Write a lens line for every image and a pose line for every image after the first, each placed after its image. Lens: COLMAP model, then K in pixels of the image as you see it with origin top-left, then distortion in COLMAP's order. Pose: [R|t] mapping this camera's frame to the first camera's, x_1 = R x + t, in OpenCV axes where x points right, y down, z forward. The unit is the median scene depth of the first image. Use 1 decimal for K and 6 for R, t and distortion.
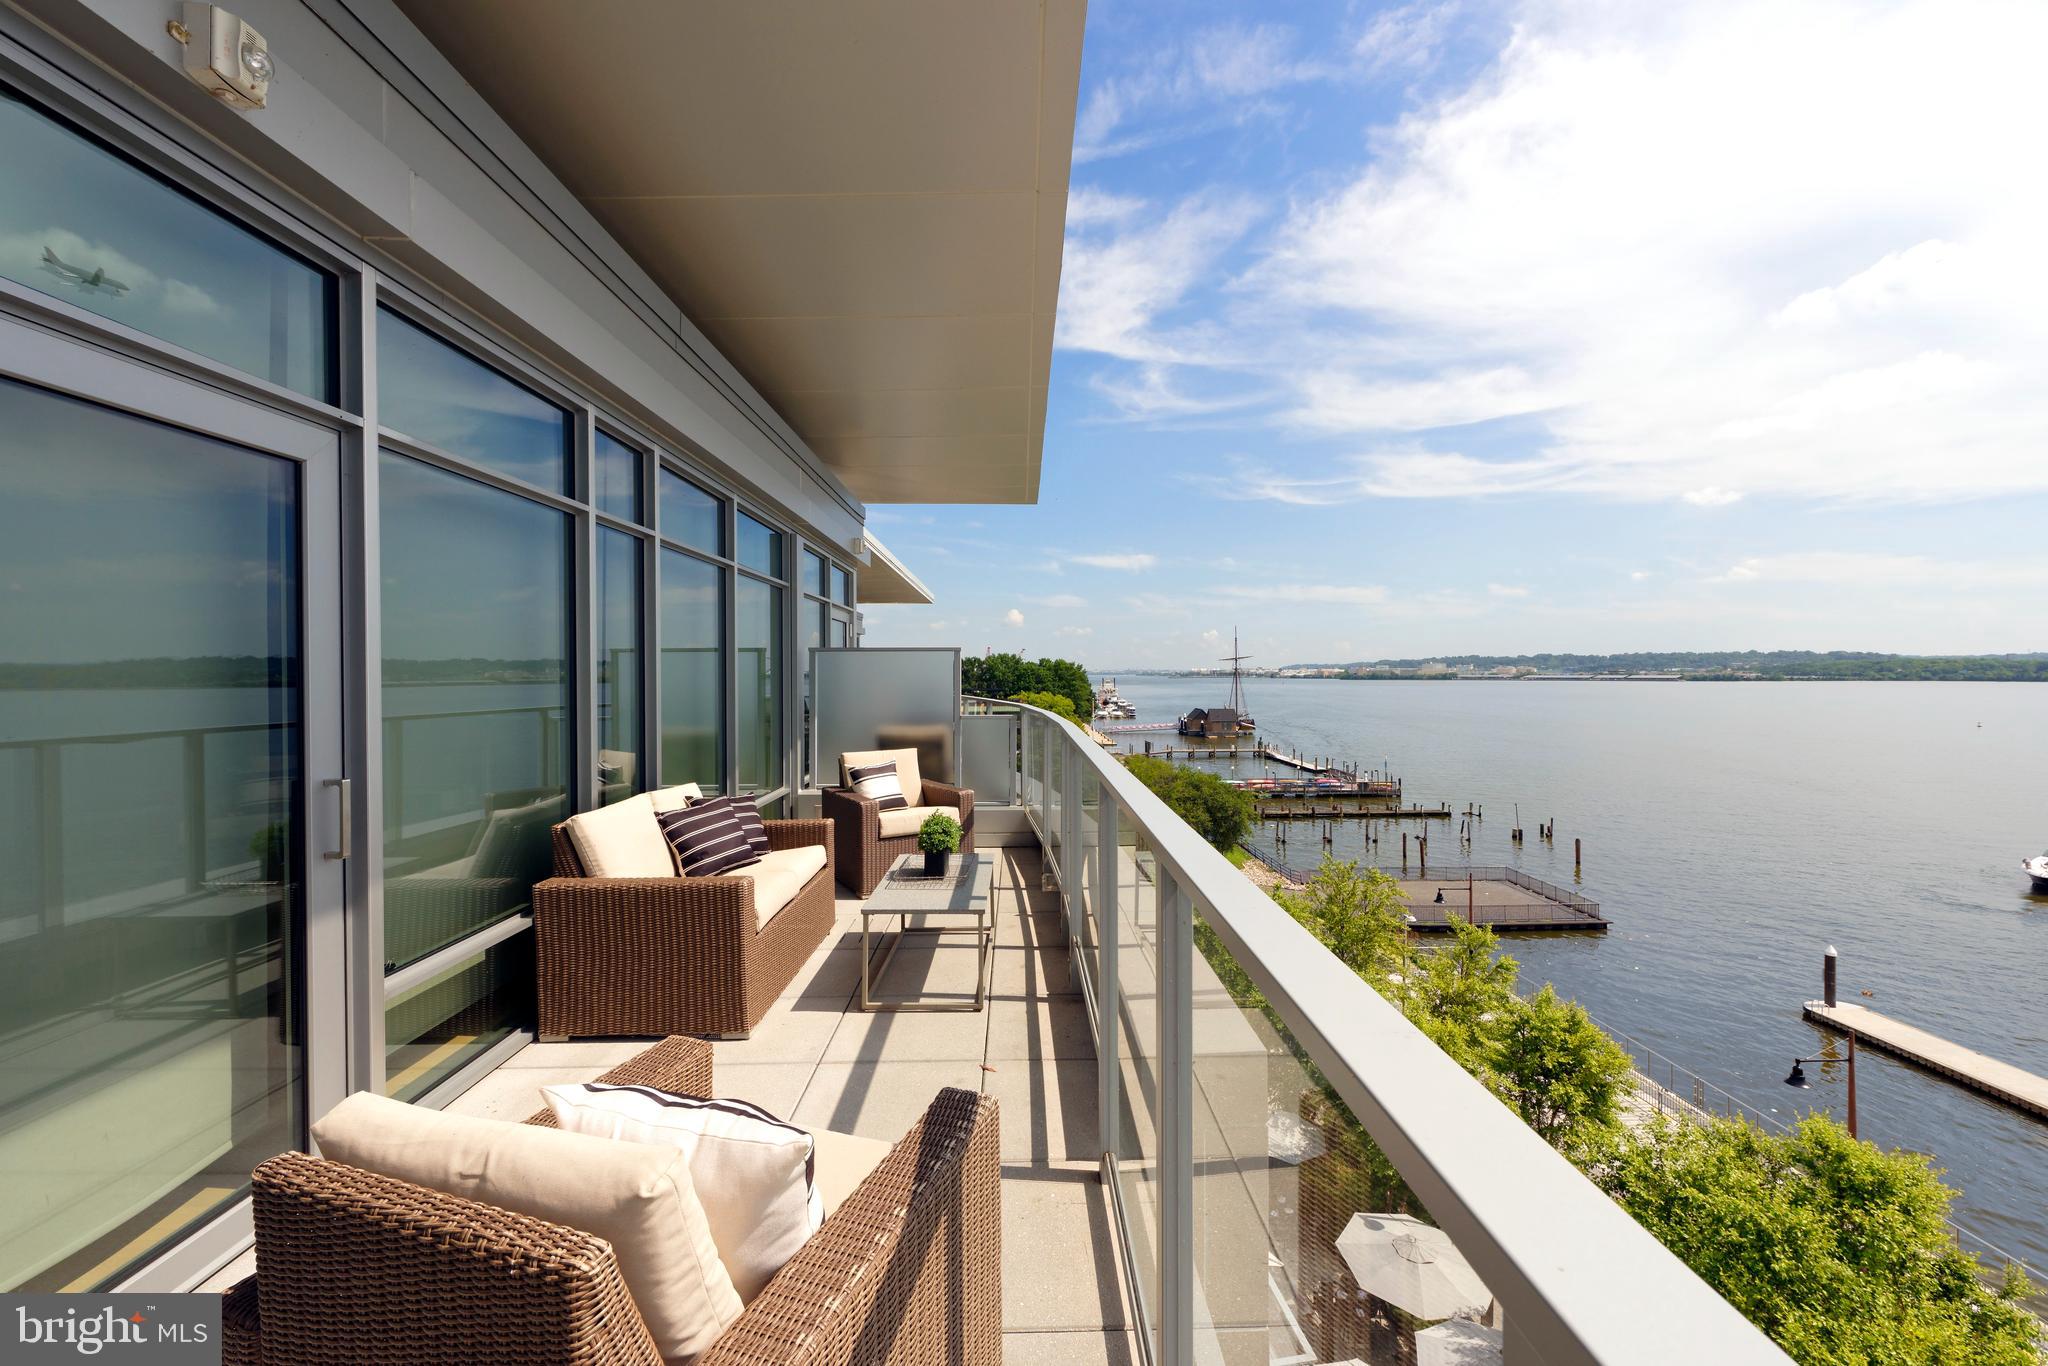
lens RADIAL K [[806.7, 0, 1034.3], [0, 806.7, 678.1], [0, 0, 1]] dist [-0.000269, -0.000654]
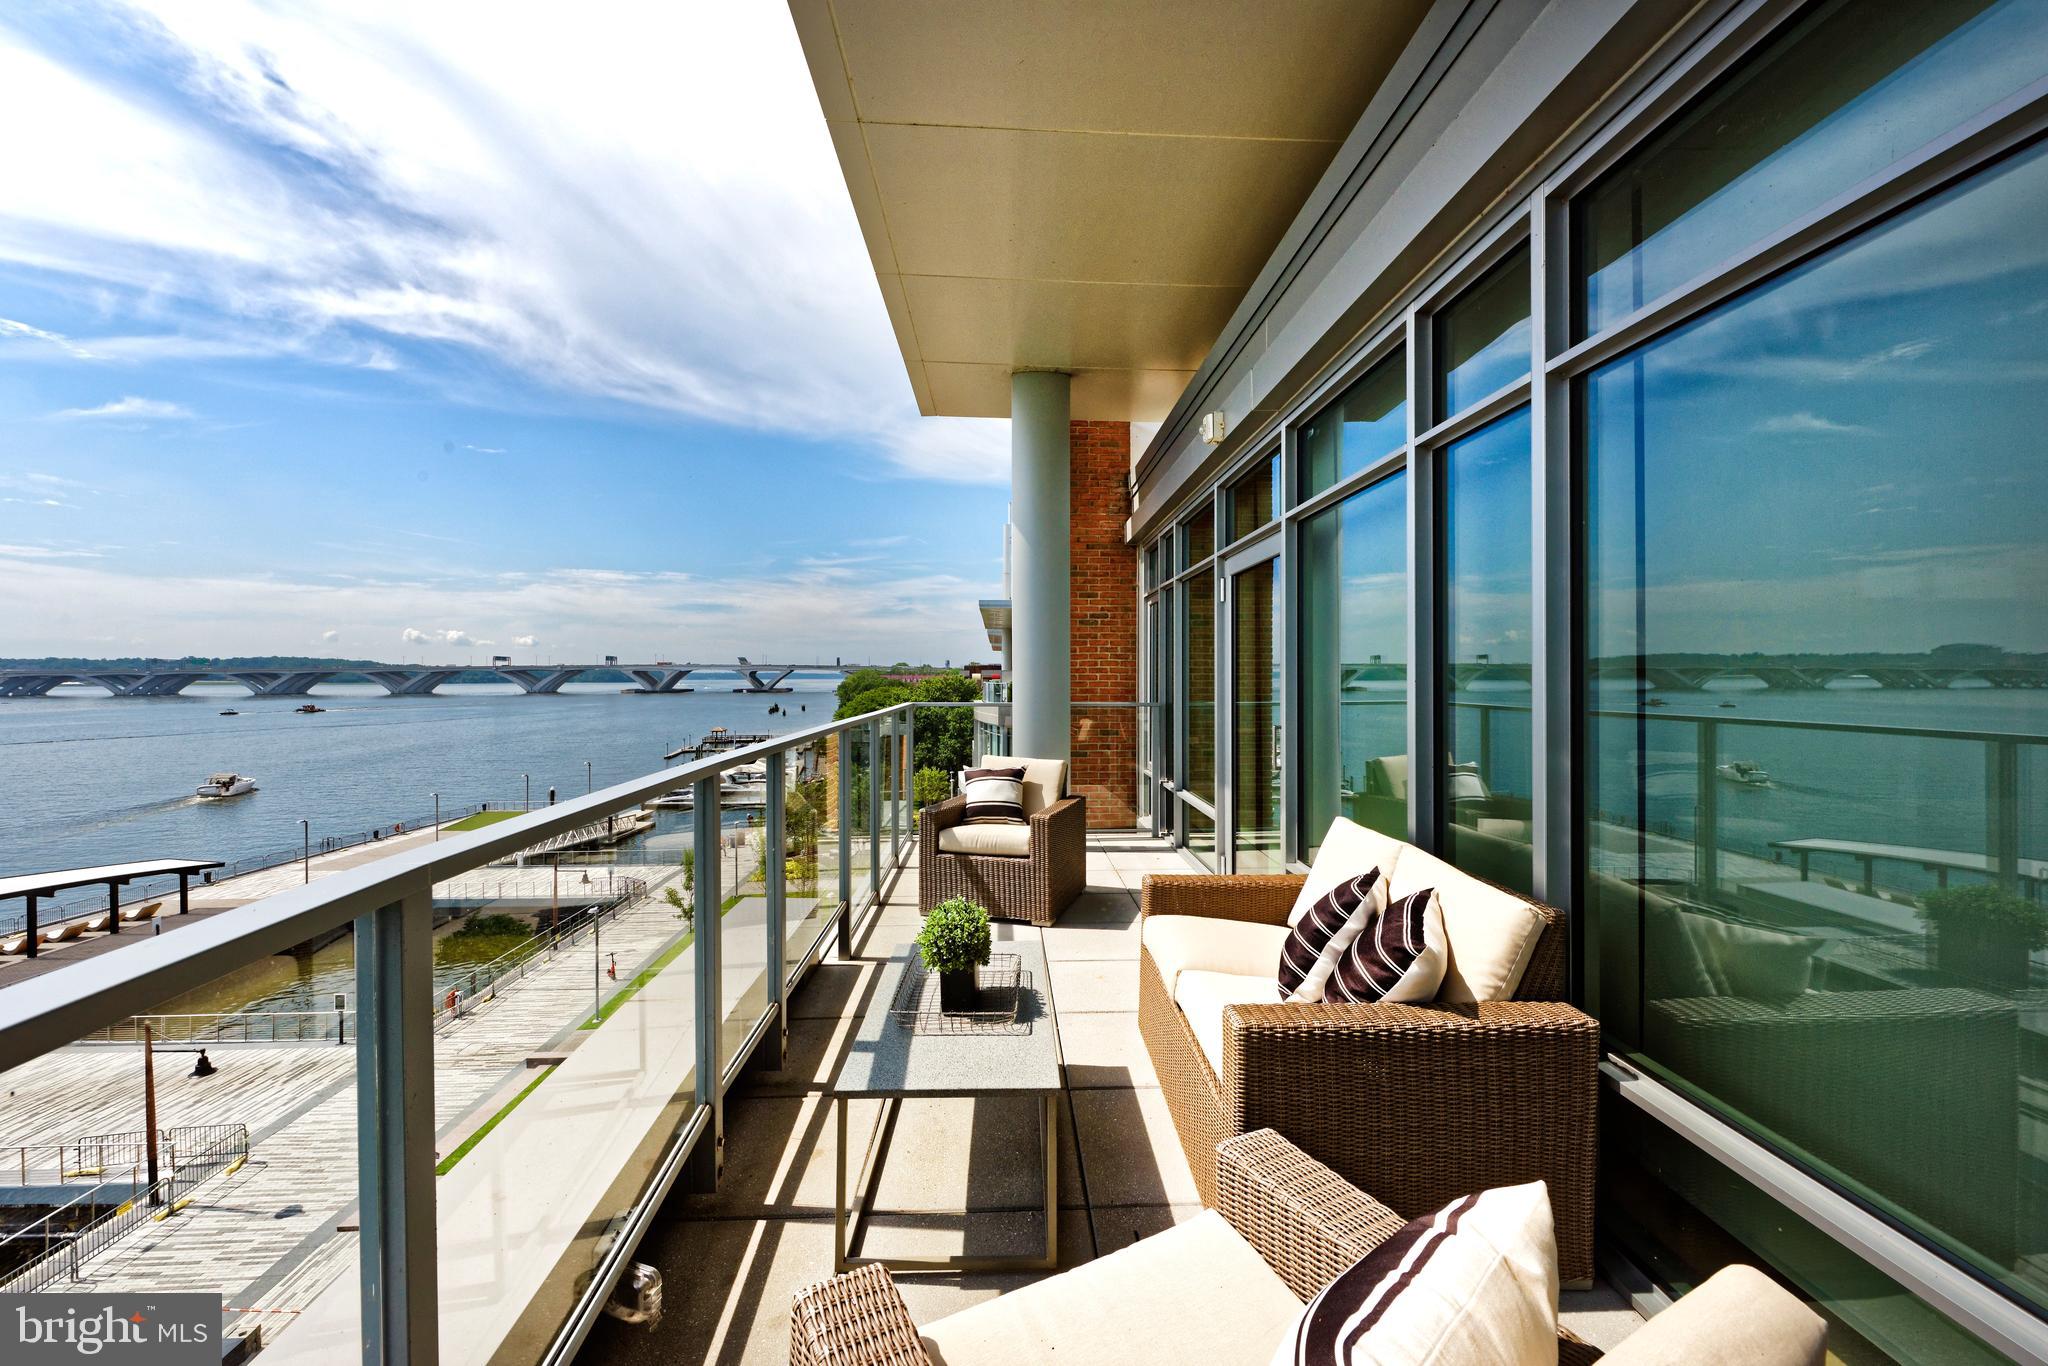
lens RADIAL K [[812.9, 0, 1024.0], [0, 812.9, 683.0], [0, 0, 1]] dist [-0.000224, 0.006768]
pose [[-0.999941, 0.009169, -0.005765, -0.160165], [0.009066, 0.999805, 0.017546, -0.001139], [0.005924, 0.017493, -0.999829, 1.518214]]
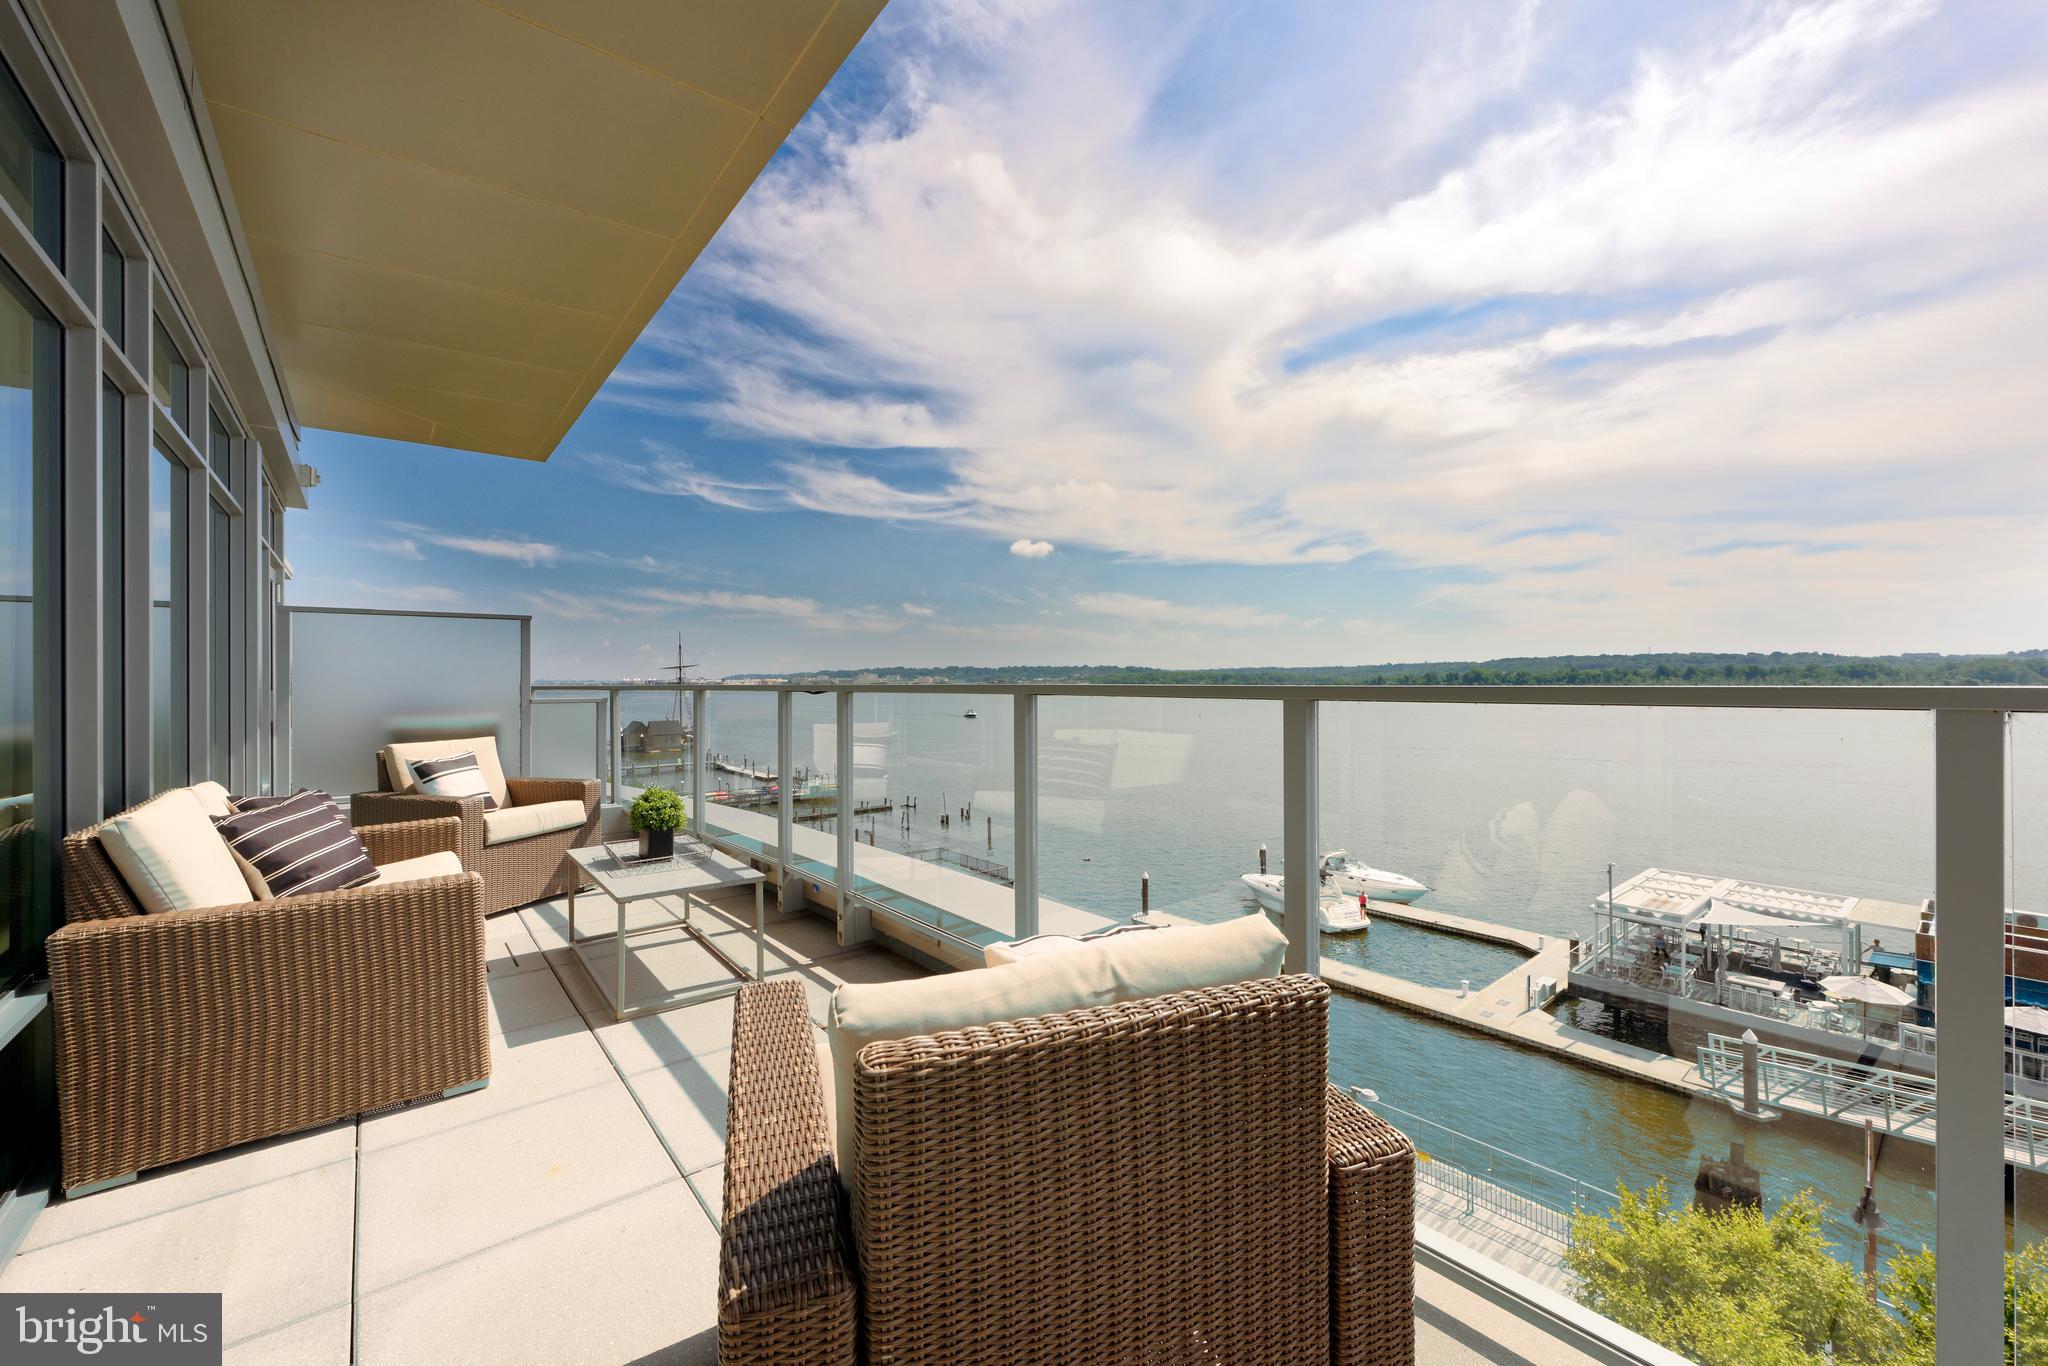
lens RADIAL K [[806.7, 0, 1034.3], [0, 806.7, 678.1], [0, 0, 1]] dist [-0.000269, -0.000654]
pose [[0.786755, 0.000379, 0.617265, -0.317568], [0.007332, 0.999924, -0.009958, 0.060130], [-0.617222, 0.012360, 0.786692, 0.069916]]
